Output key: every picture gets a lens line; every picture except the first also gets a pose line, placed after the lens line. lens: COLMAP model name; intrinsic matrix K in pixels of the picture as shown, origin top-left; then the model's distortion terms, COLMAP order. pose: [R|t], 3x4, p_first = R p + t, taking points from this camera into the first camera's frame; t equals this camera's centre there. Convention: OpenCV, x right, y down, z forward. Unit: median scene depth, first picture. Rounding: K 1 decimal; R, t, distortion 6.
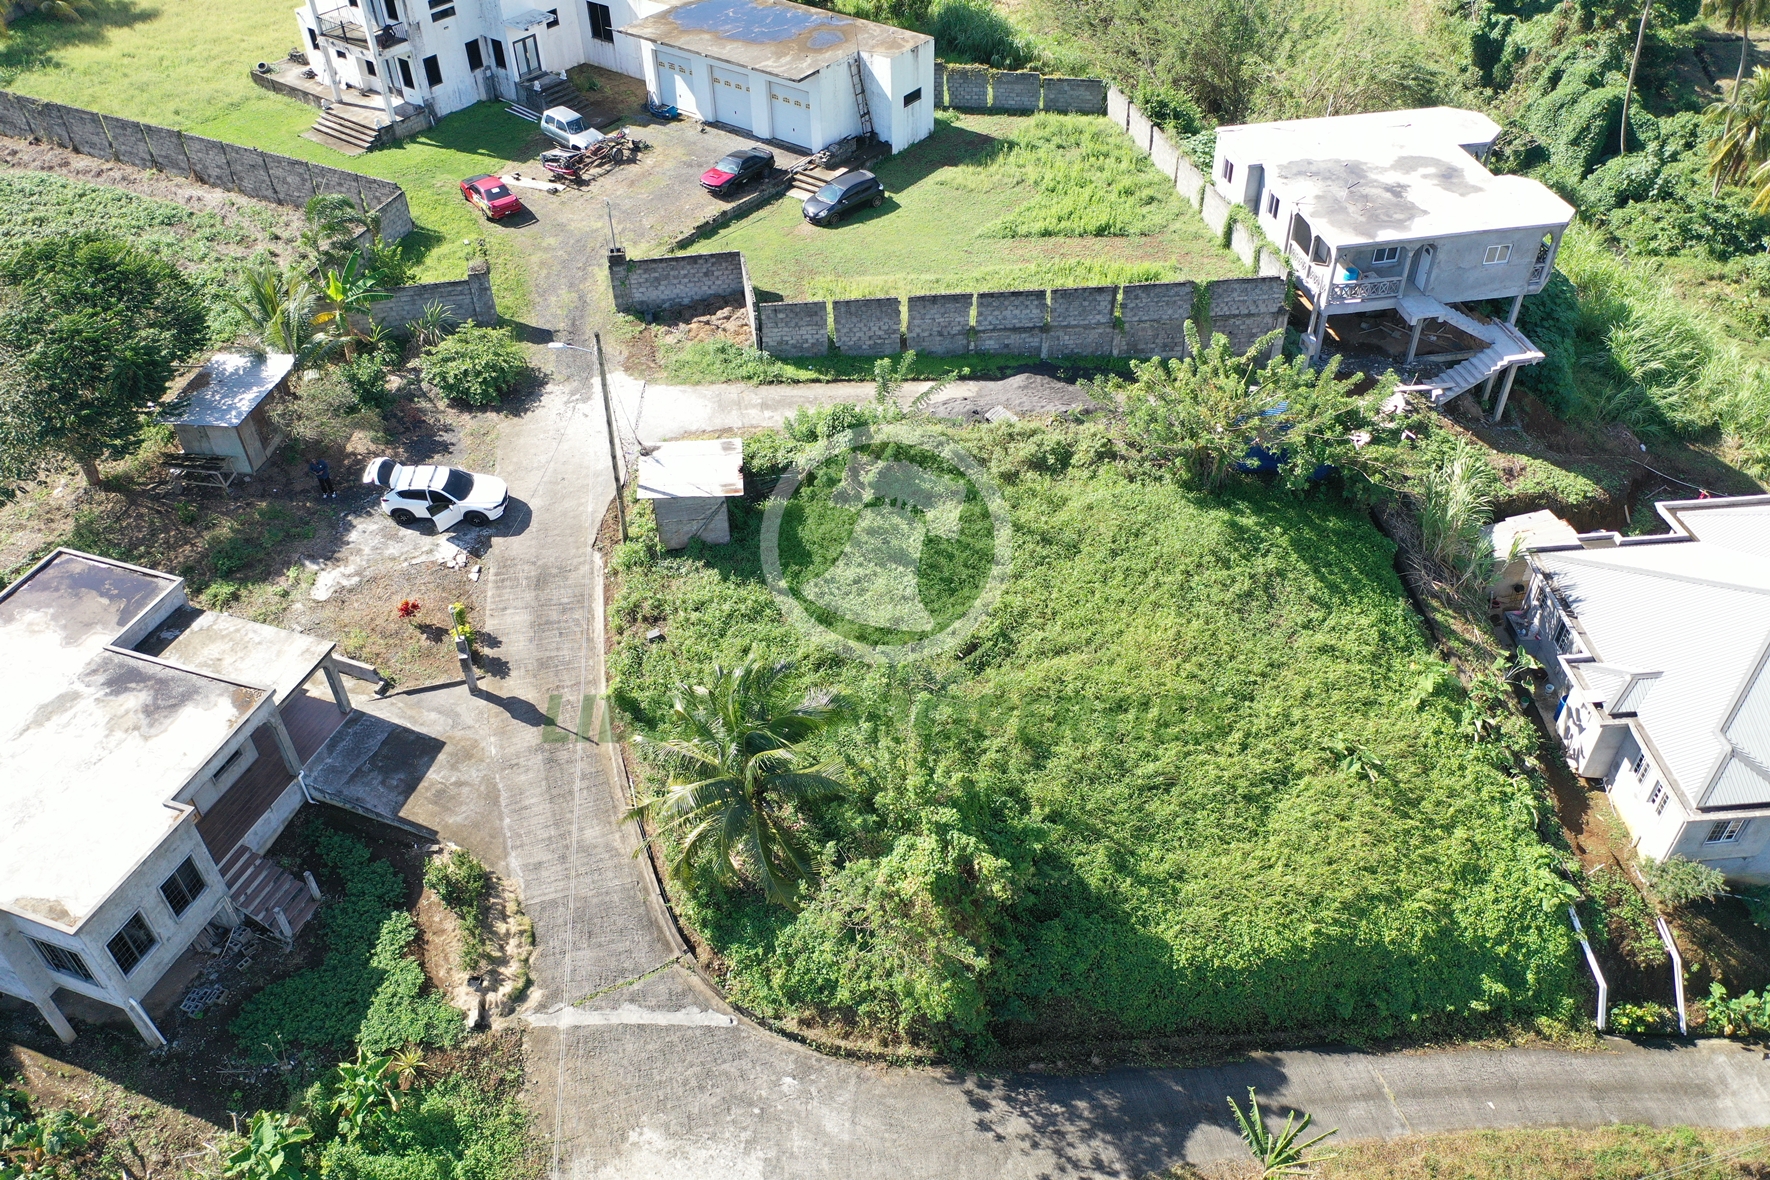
lens RADIAL K [[1394.8, 0, 885.0], [0, 1394.8, 590.0], [0, 0, 1]] dist [0.000281, 0.000819]
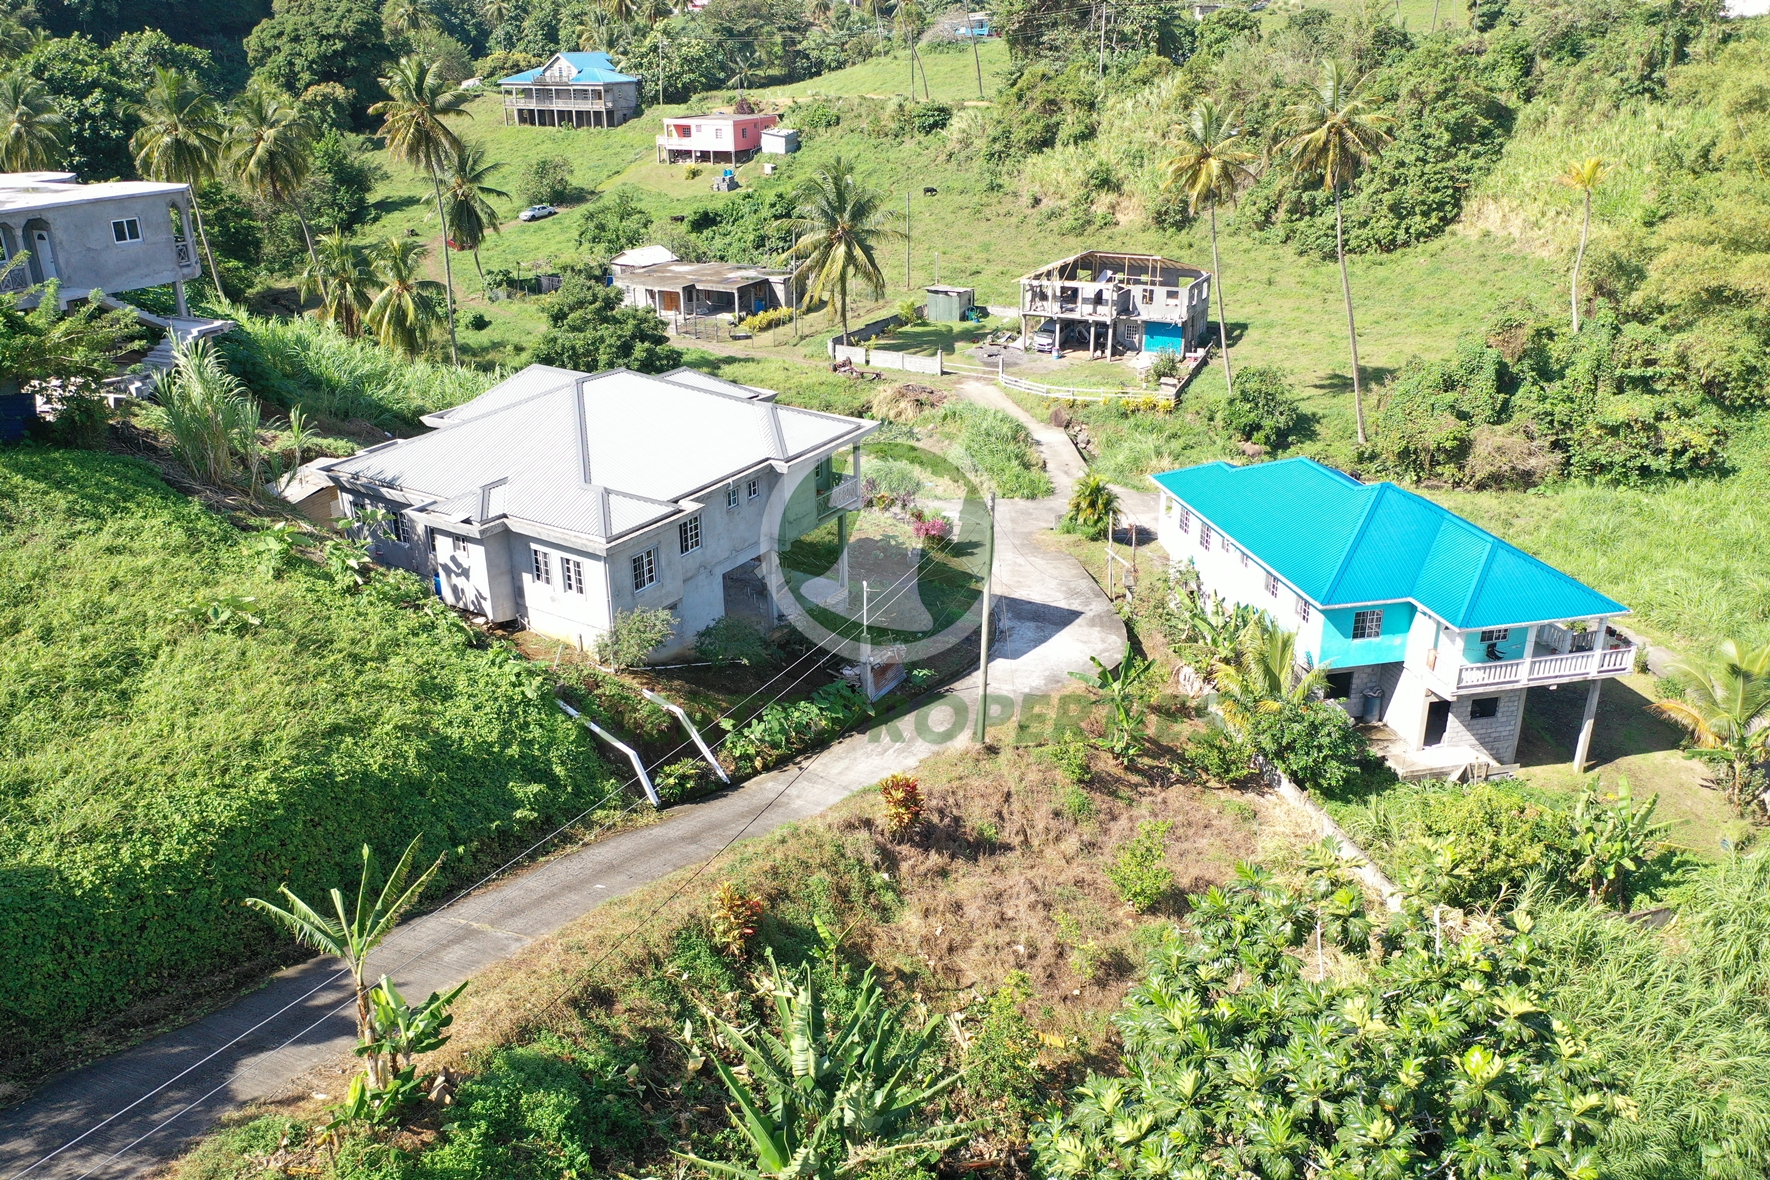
lens RADIAL K [[1394.8, 0, 885.0], [0, 1394.8, 590.0], [0, 0, 1]] dist [0.000281, 0.000819]
pose [[0.595241, -0.292418, 0.748452, 0.004336], [0.525683, 0.846171, -0.087477, 0.290807], [-0.607738, 0.445518, 0.657395, 0.255171]]
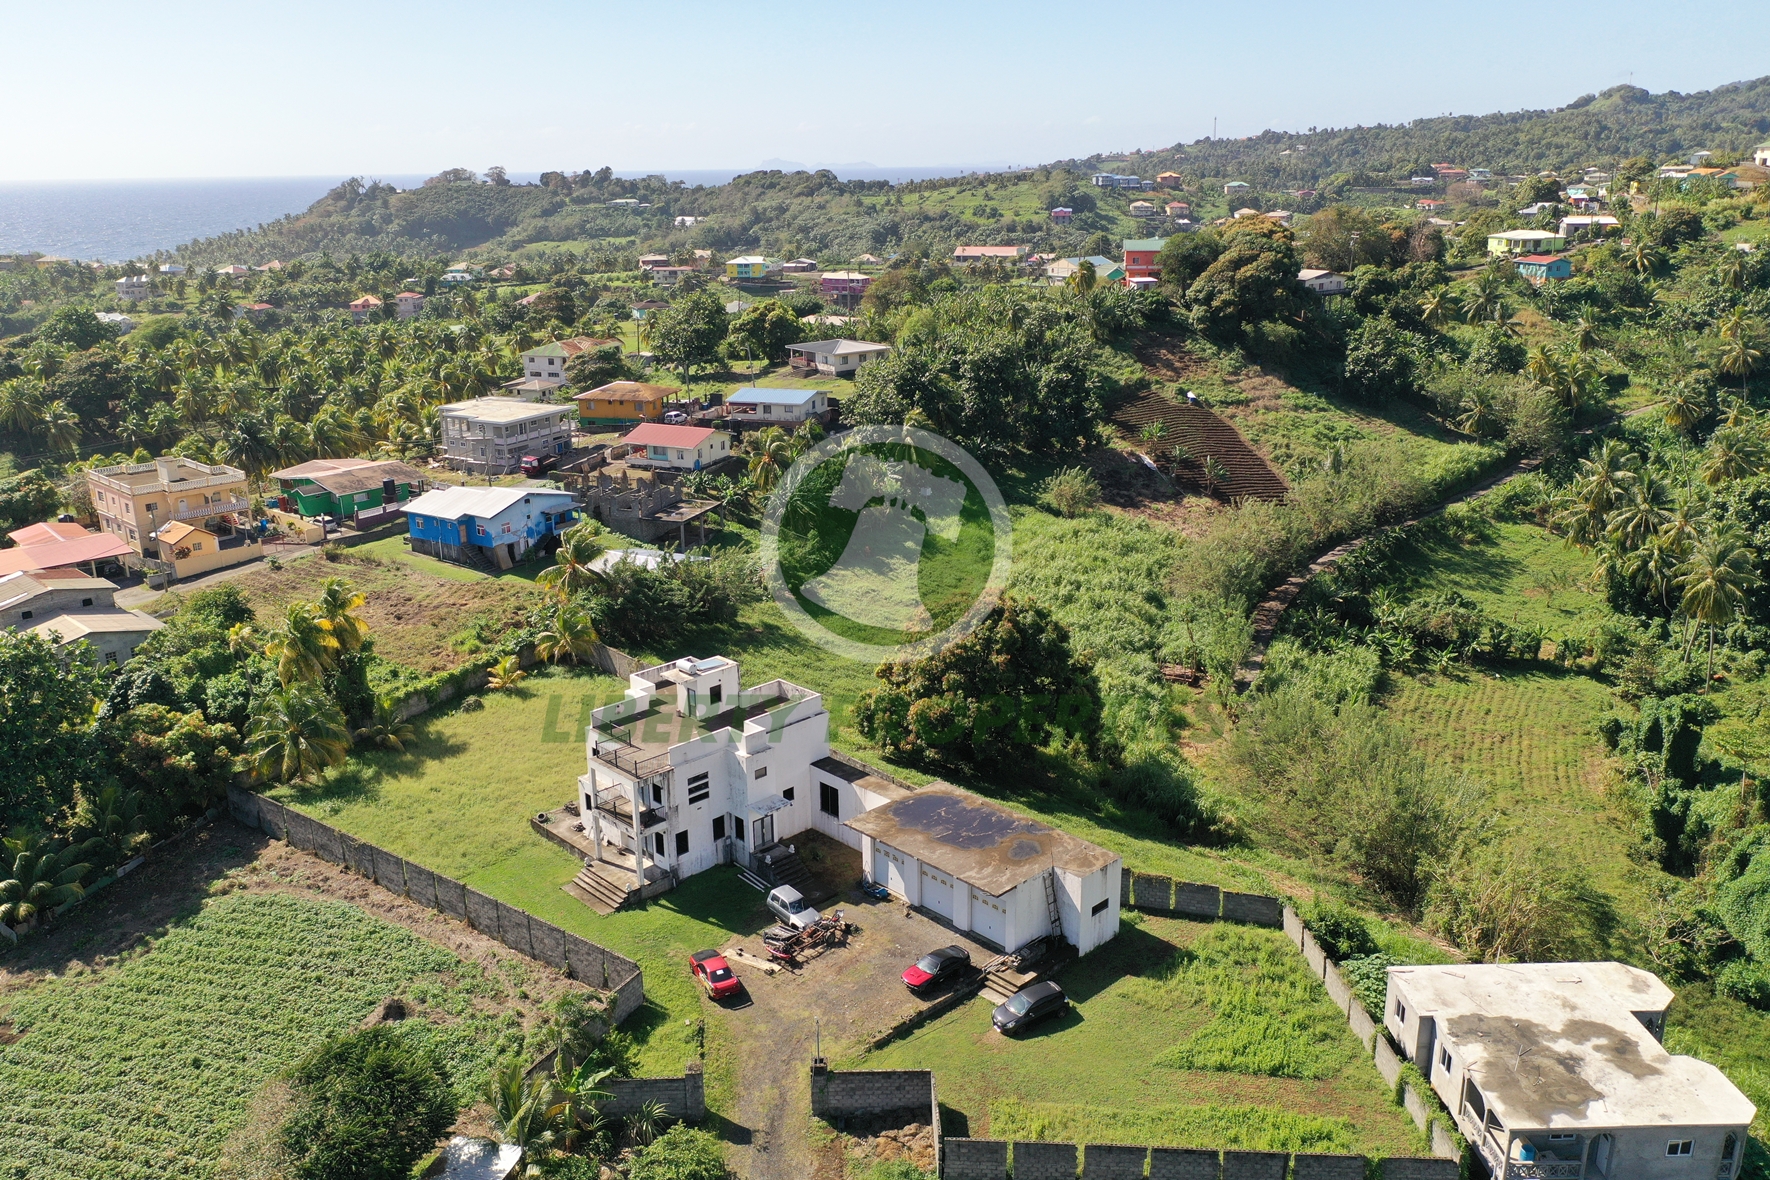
lens RADIAL K [[1392.1, 0, 885.0], [0, 1392.1, 590.0], [0, 0, 1]] dist [-0.000904, 0.000237]
pose [[0.988030, 0.052962, -0.144882, -0.002566], [-0.106593, 0.913318, -0.393050, -0.162465], [0.111507, 0.403789, 0.908031, -0.144064]]
